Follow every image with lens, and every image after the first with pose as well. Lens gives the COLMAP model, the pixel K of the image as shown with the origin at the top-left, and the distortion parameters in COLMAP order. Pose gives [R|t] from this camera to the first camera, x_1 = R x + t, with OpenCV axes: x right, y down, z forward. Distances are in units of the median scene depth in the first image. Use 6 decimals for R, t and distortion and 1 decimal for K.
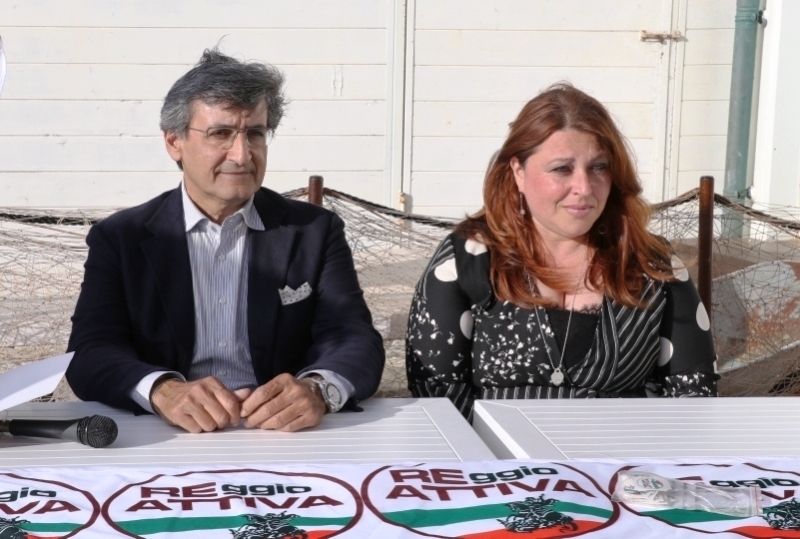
lens RADIAL K [[1284.2, 0, 400.0], [0, 1284.2, 269.5], [0, 0, 1]] dist [0.027028, -0.121924]
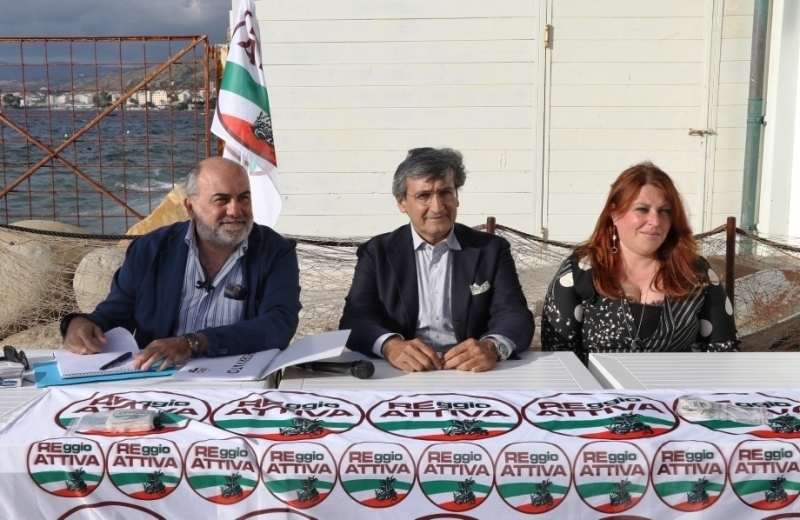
lens RADIAL K [[1026.8, 0, 400.0], [0, 1026.8, 260.0], [0, 0, 1]] dist [-0.068533, 0.000548]
pose [[0.997182, -0.001310, -0.075003, -0.084079], [-0.003233, 0.998169, -0.060407, 0.062705], [0.074945, 0.060479, 0.995352, -0.319492]]
